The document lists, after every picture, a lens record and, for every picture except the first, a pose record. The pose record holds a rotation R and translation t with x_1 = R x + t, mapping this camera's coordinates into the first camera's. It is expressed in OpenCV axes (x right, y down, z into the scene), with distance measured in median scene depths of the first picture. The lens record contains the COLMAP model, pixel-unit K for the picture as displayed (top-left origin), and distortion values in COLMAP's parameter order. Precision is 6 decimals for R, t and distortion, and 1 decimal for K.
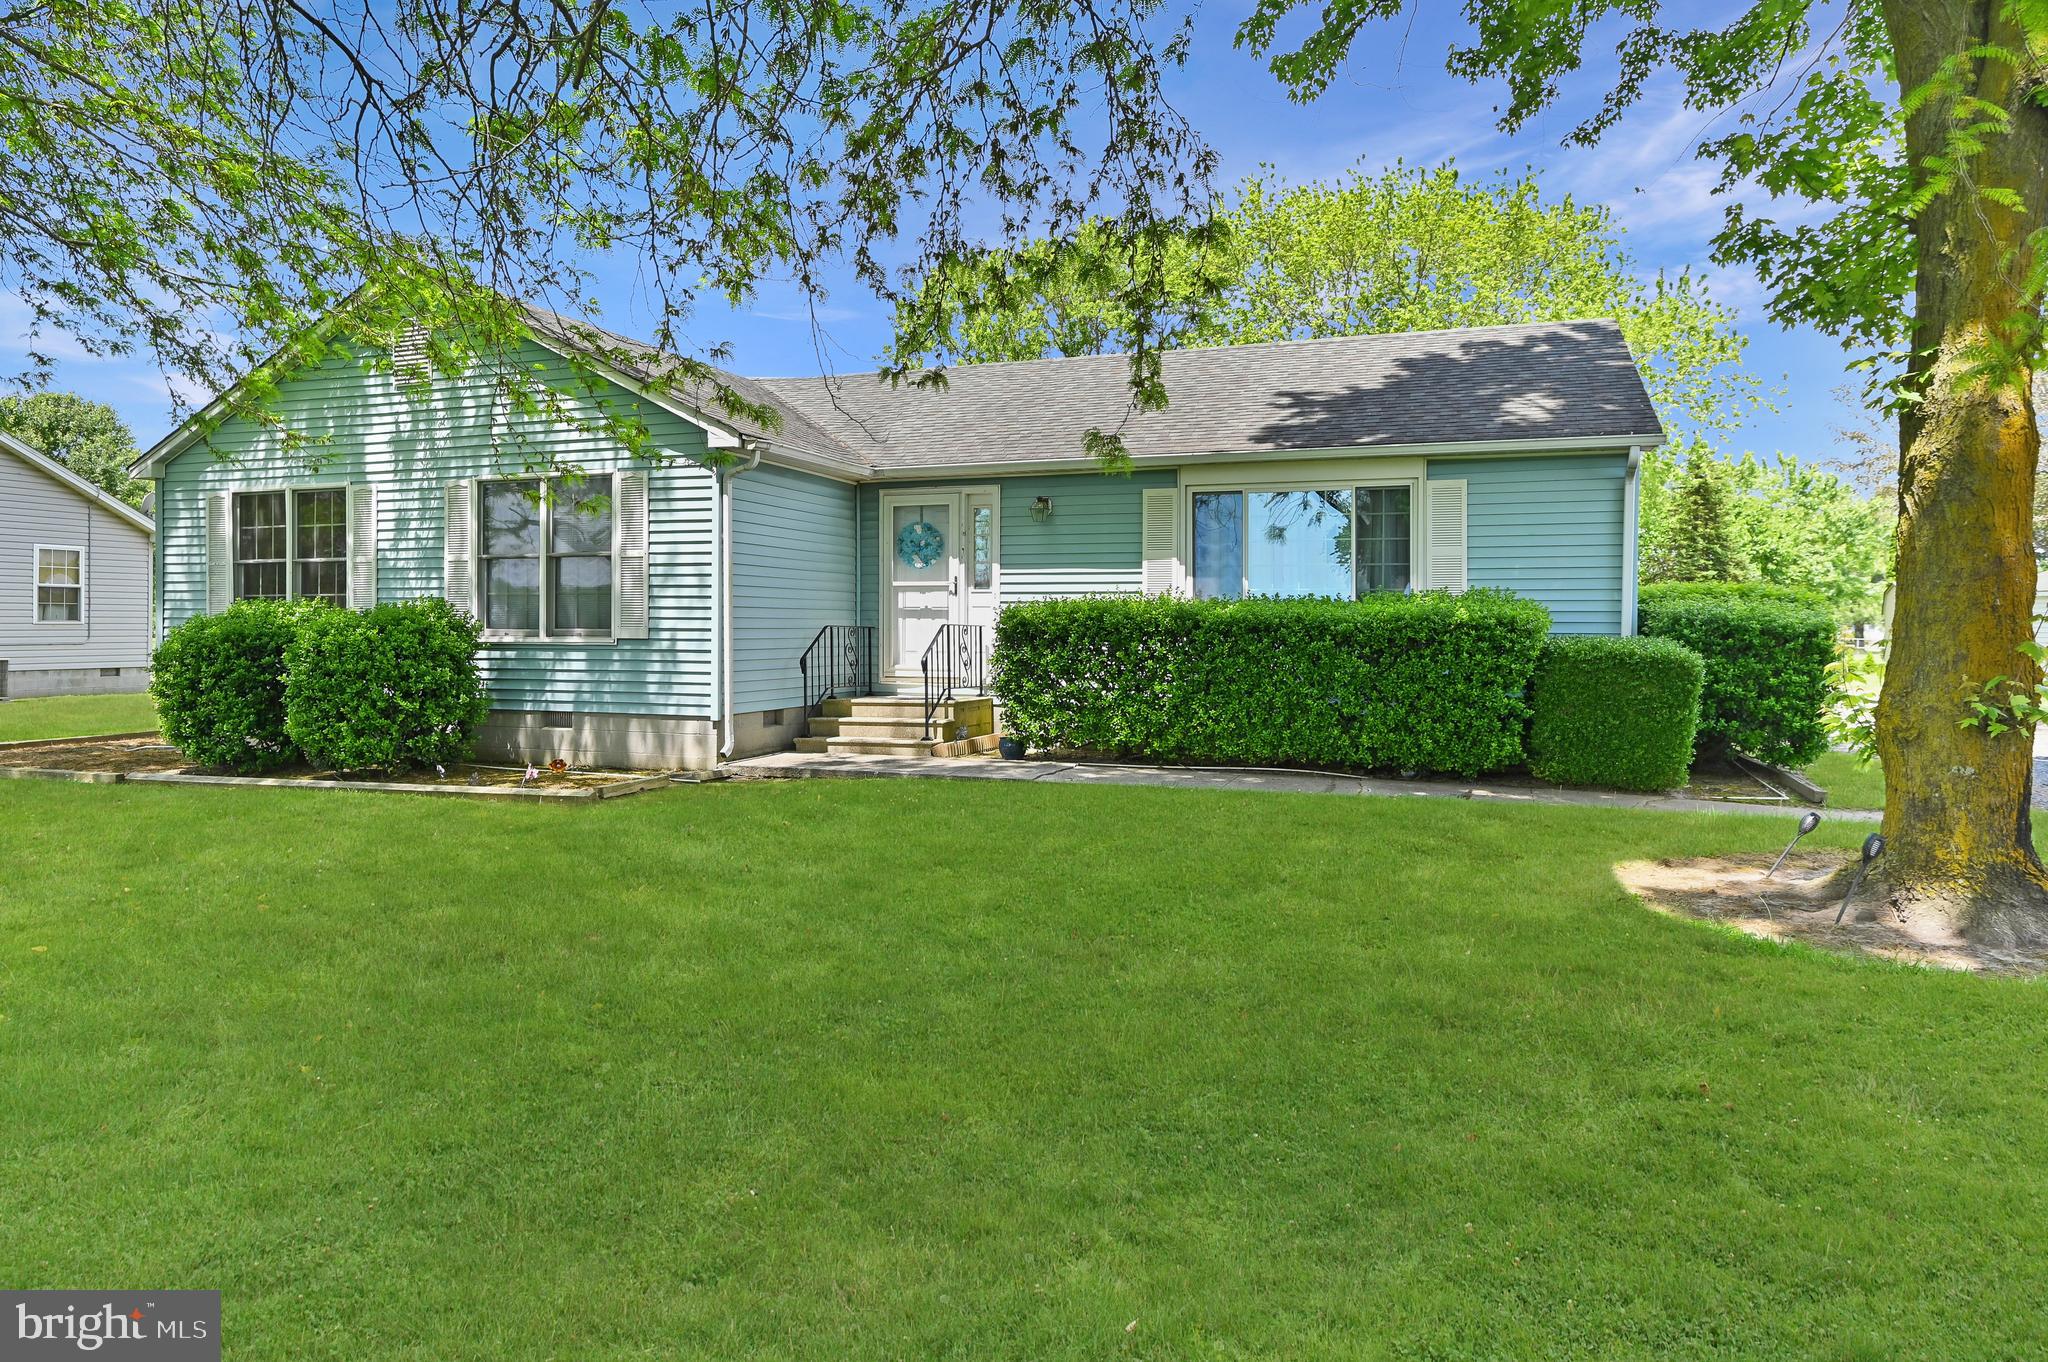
lens RADIAL K [[1226.9, 0, 1024.2], [0, 1226.9, 627.2], [0, 0, 1]] dist [0.002295, 0.001015]
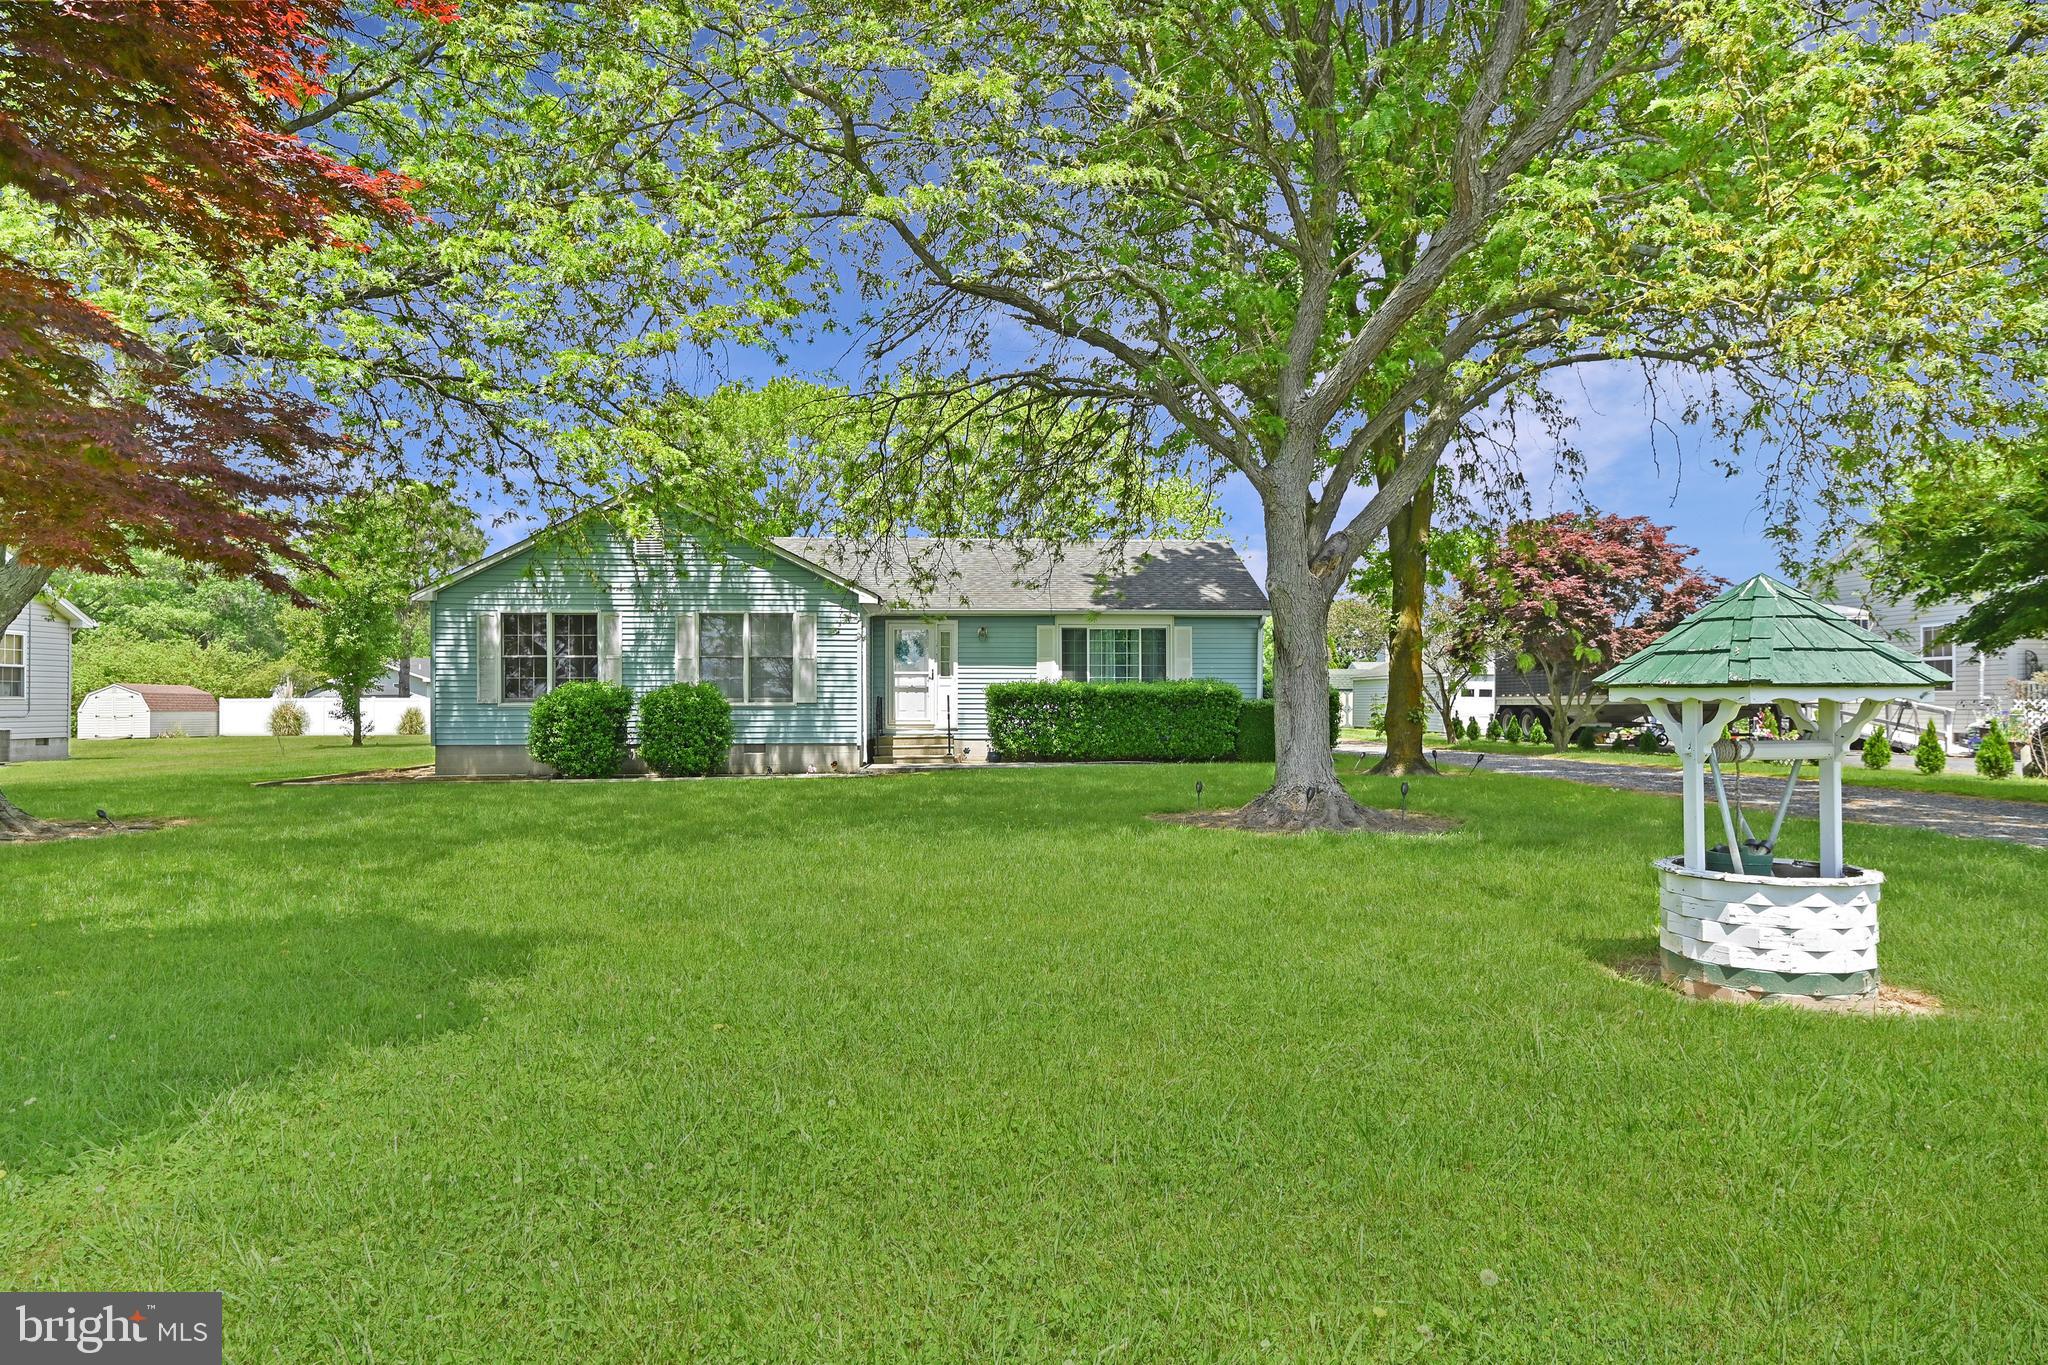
lens RADIAL K [[1162.2, 0, 1024.0], [0, 1162.2, 682.5], [0, 0, 1]] dist [-0.000200, -0.000051]
pose [[0.916981, 0.002733, 0.398923, -0.671040], [0.005044, 0.999817, -0.018443, 0.011949], [-0.398900, 0.018924, 0.916799, -0.694041]]
